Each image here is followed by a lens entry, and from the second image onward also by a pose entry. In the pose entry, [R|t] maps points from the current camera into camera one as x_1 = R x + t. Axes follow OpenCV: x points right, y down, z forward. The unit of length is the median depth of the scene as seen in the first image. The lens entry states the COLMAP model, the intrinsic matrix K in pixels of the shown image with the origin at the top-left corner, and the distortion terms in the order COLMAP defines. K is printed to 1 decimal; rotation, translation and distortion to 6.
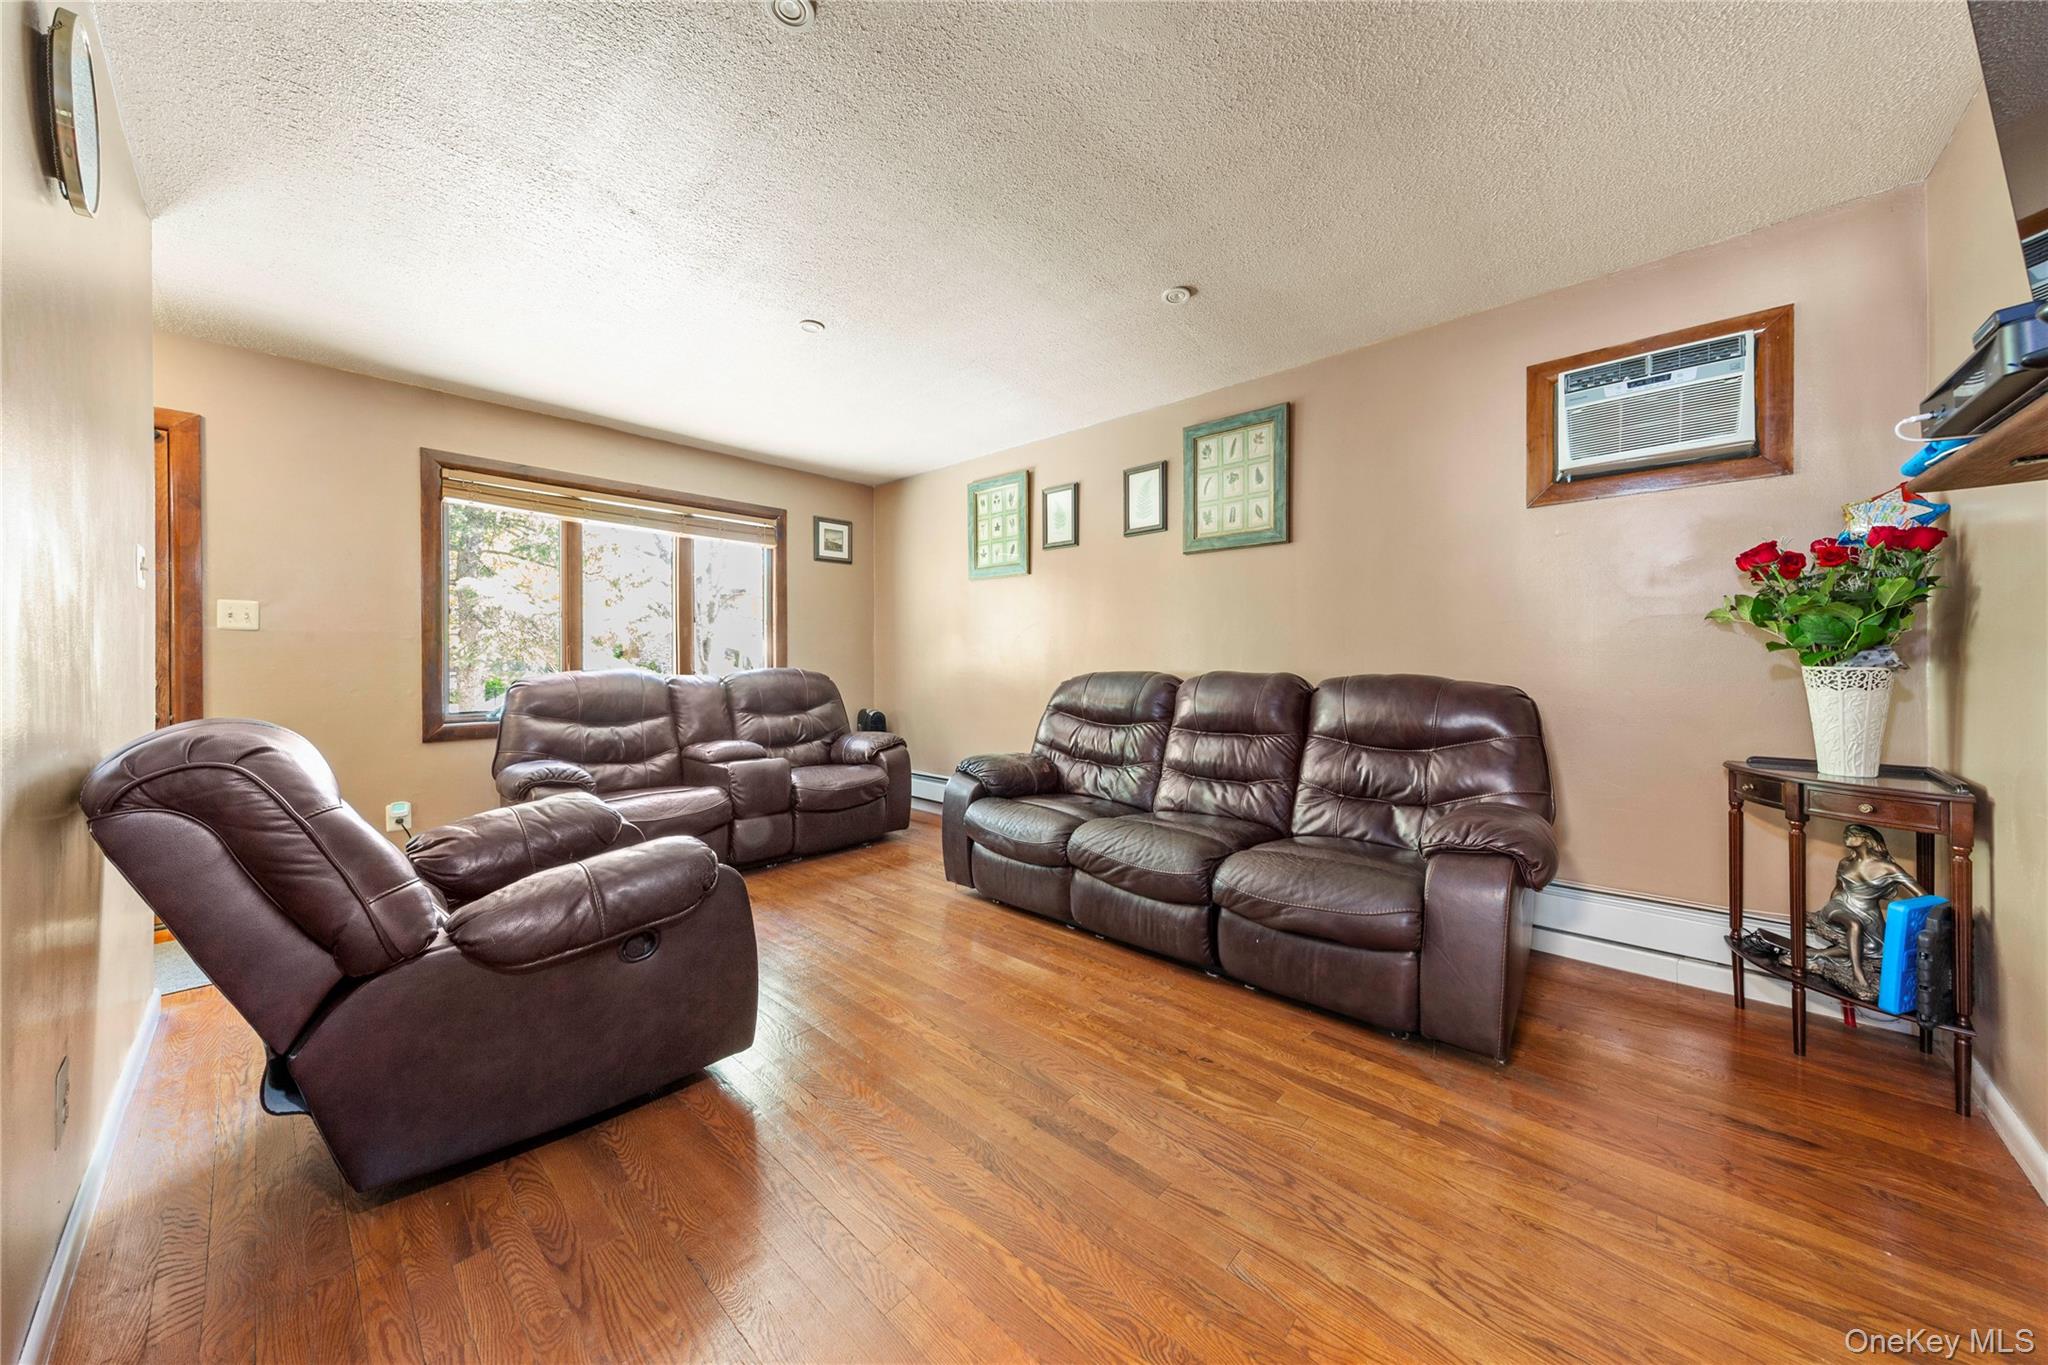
lens RADIAL K [[713.8, 0, 1030.6], [0, 713.8, 645.7], [0, 0, 1]] dist [0.002221, 0.000305]
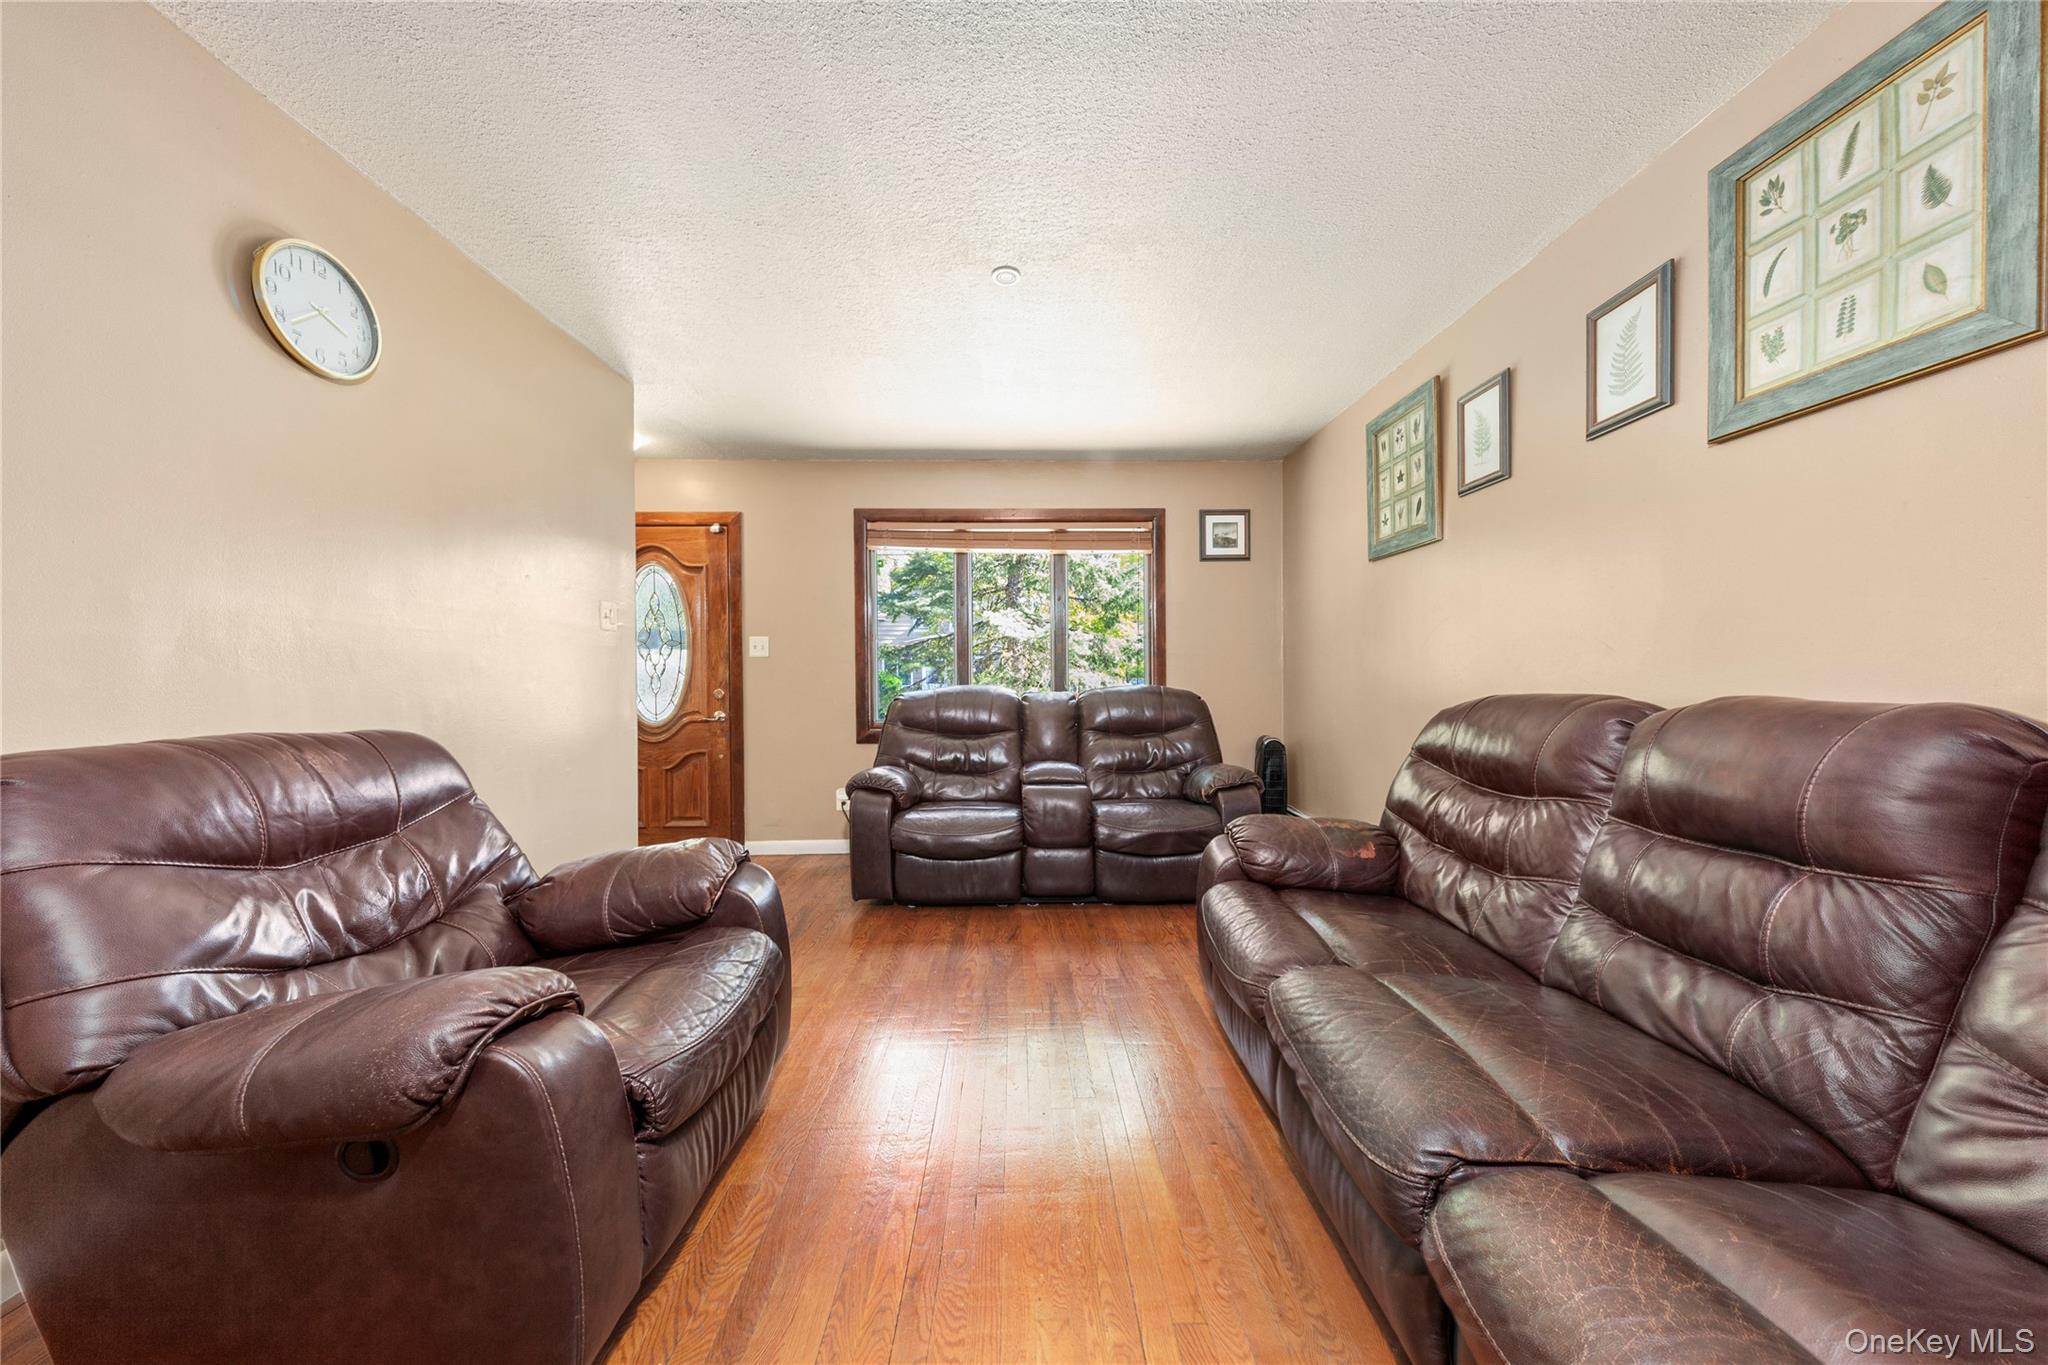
lens RADIAL K [[701.0, 0, 1024.0], [0, 701.0, 682.5], [0, 0, 1]] dist [0.001376, -0.000002]
pose [[0.696832, -0.002243, -0.717231, 0.218797], [0.023884, 0.999513, 0.020079, 0.008614], [0.716836, -0.031122, 0.696546, 0.331692]]
